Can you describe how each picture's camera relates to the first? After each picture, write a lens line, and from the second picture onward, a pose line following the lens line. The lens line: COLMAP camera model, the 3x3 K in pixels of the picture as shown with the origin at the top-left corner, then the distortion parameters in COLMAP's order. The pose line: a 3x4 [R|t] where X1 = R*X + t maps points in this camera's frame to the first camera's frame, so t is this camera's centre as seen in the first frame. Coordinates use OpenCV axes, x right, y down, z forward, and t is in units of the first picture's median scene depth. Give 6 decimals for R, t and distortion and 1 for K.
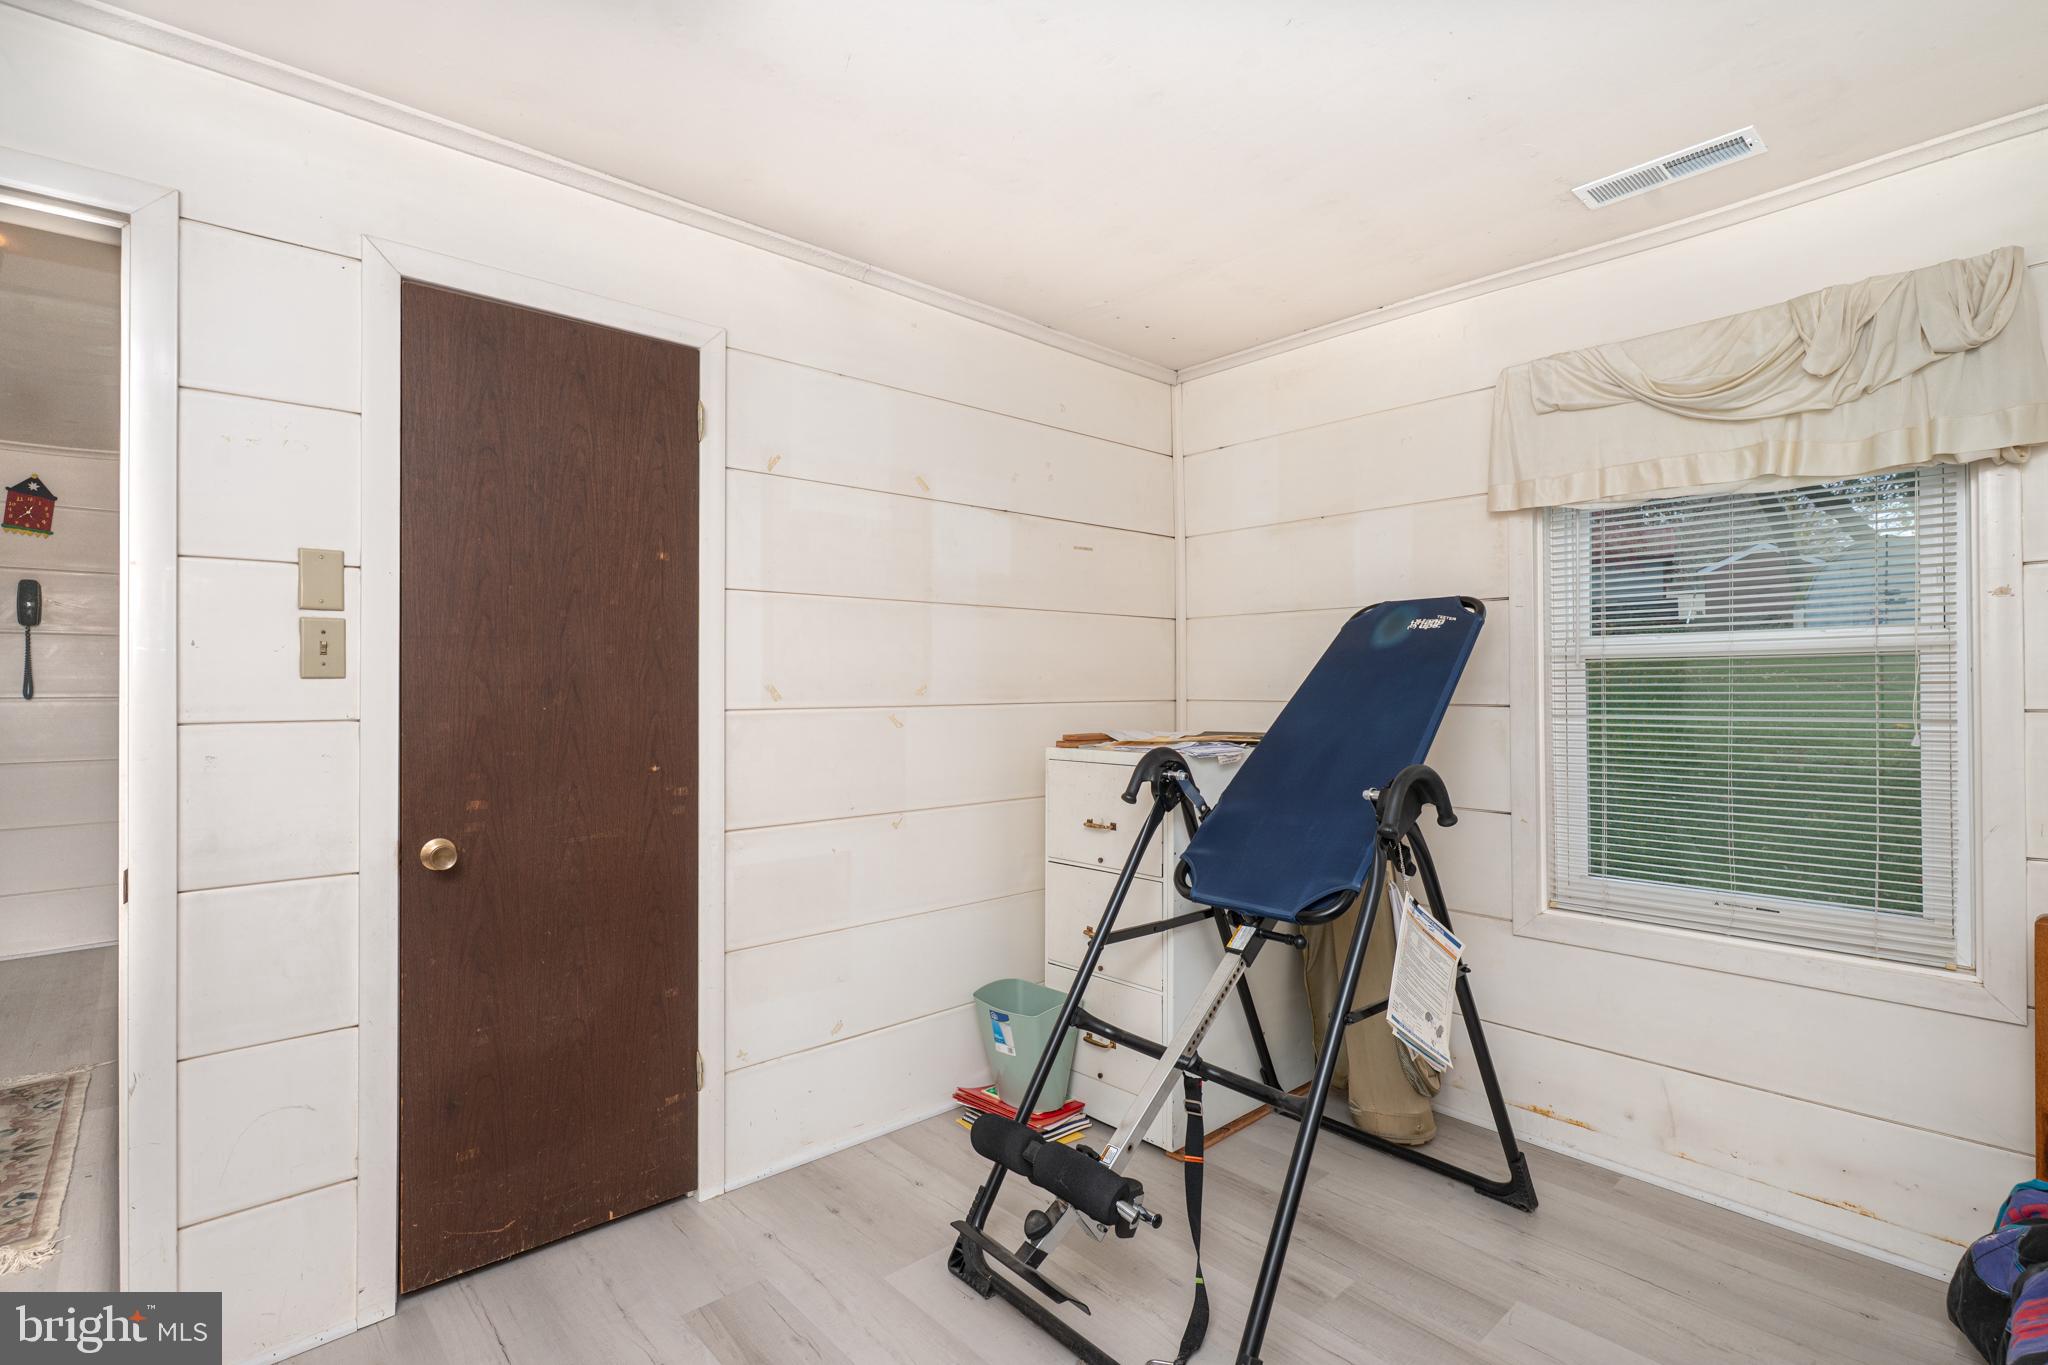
lens RADIAL K [[975.3, 0, 1019.5], [0, 975.3, 679.8], [0, 0, 1]] dist [-0.000769, 0.000895]
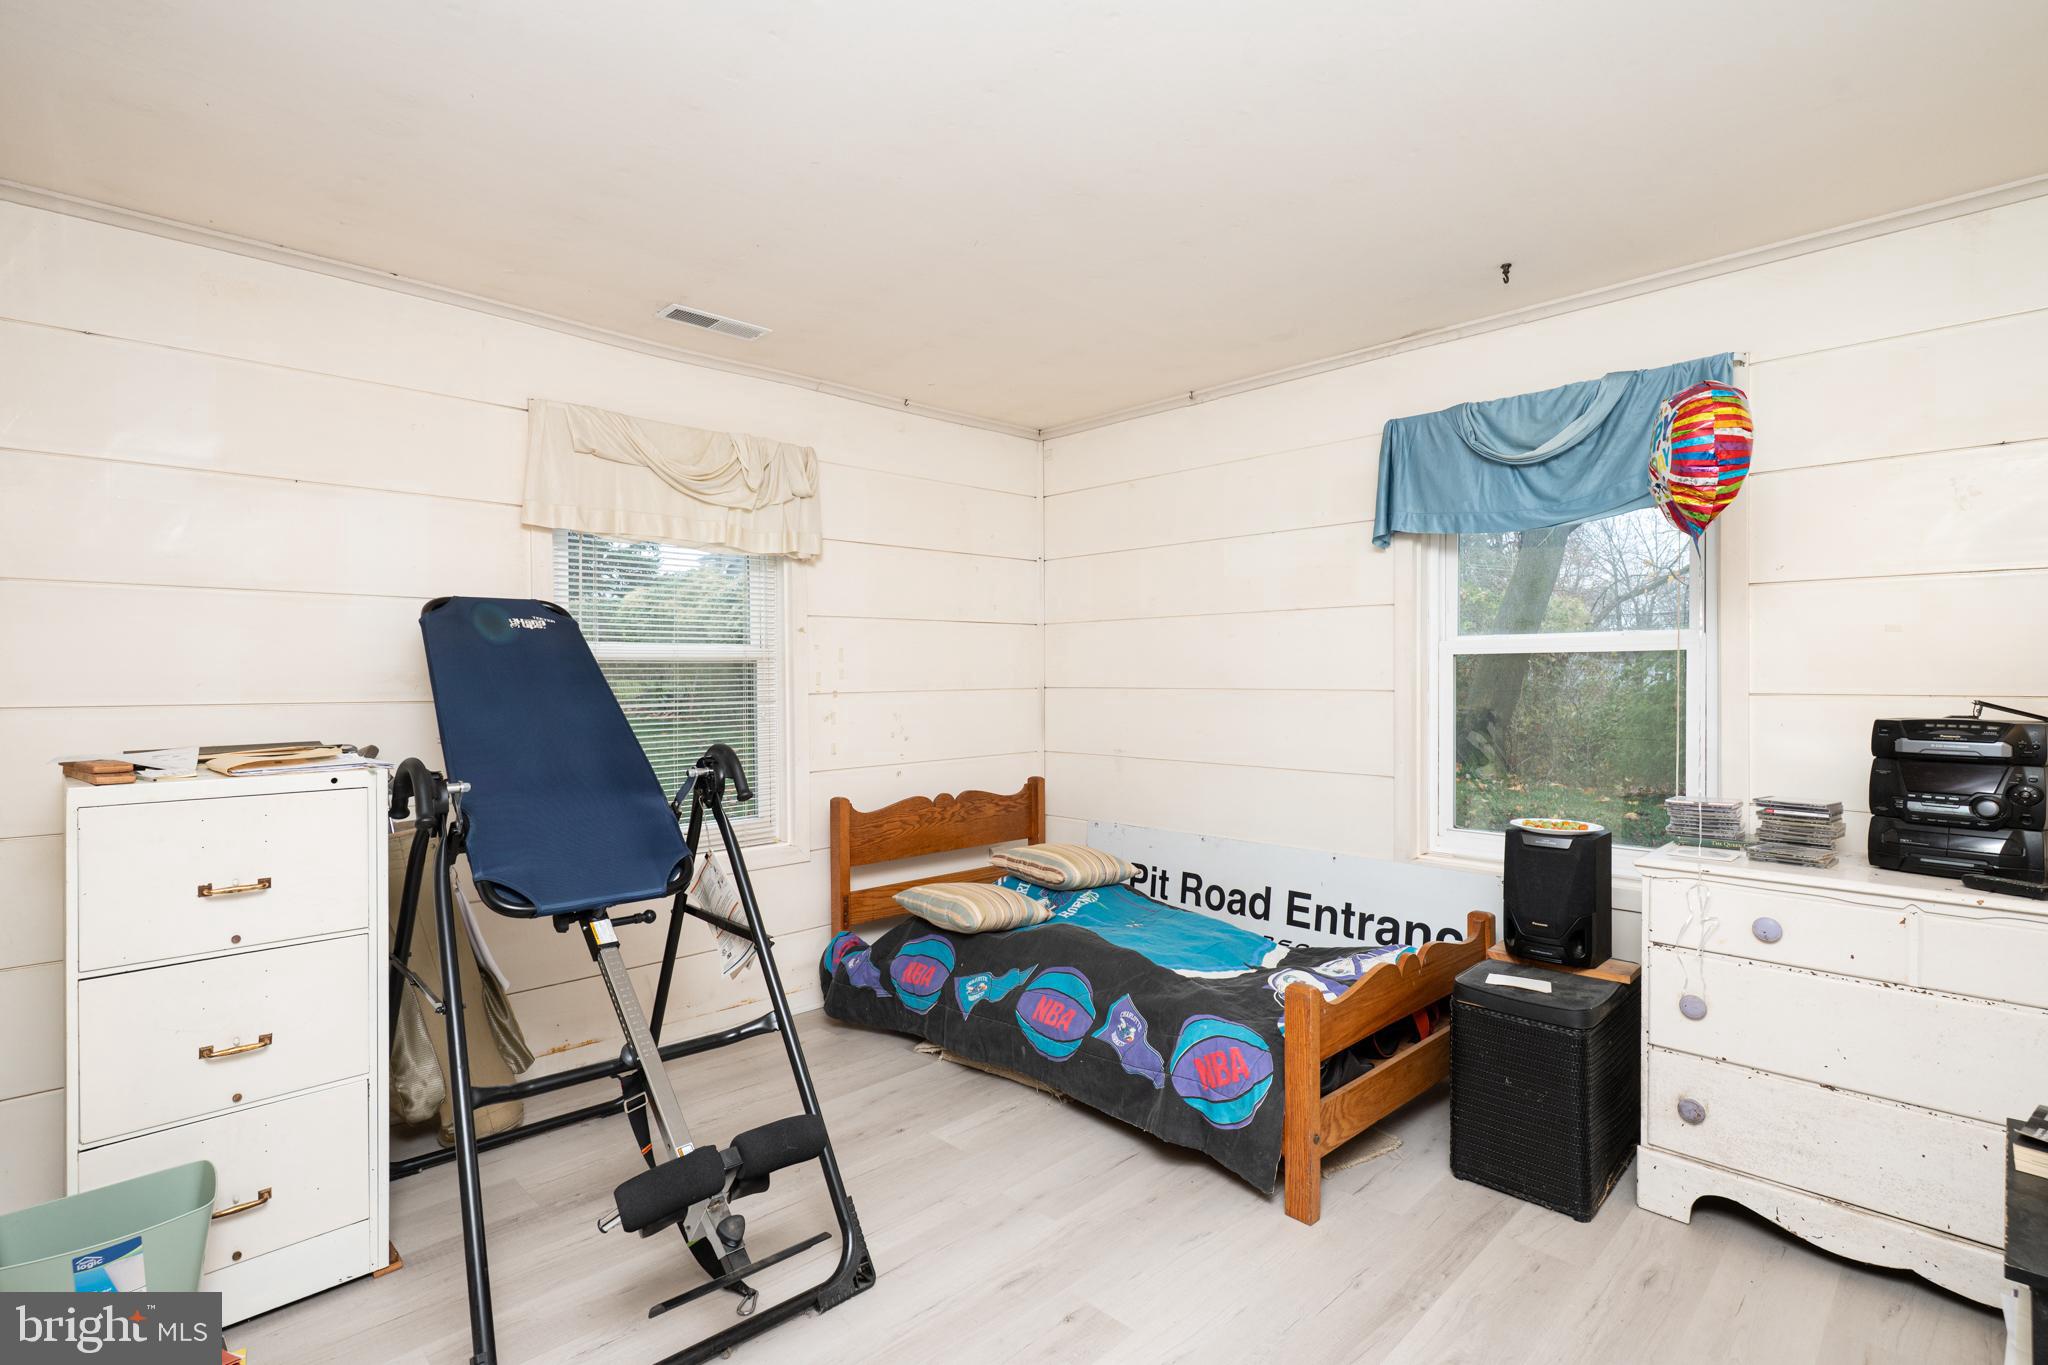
lens RADIAL K [[975.3, 0, 1019.1], [0, 975.3, 681.6], [0, 0, 1]] dist [-0.000769, 0.000895]
pose [[-0.040471, 0.002965, 0.999176, -0.678608], [0.005741, 0.999980, -0.002735, 0.011529], [-0.999164, 0.005626, -0.040487, 0.526494]]
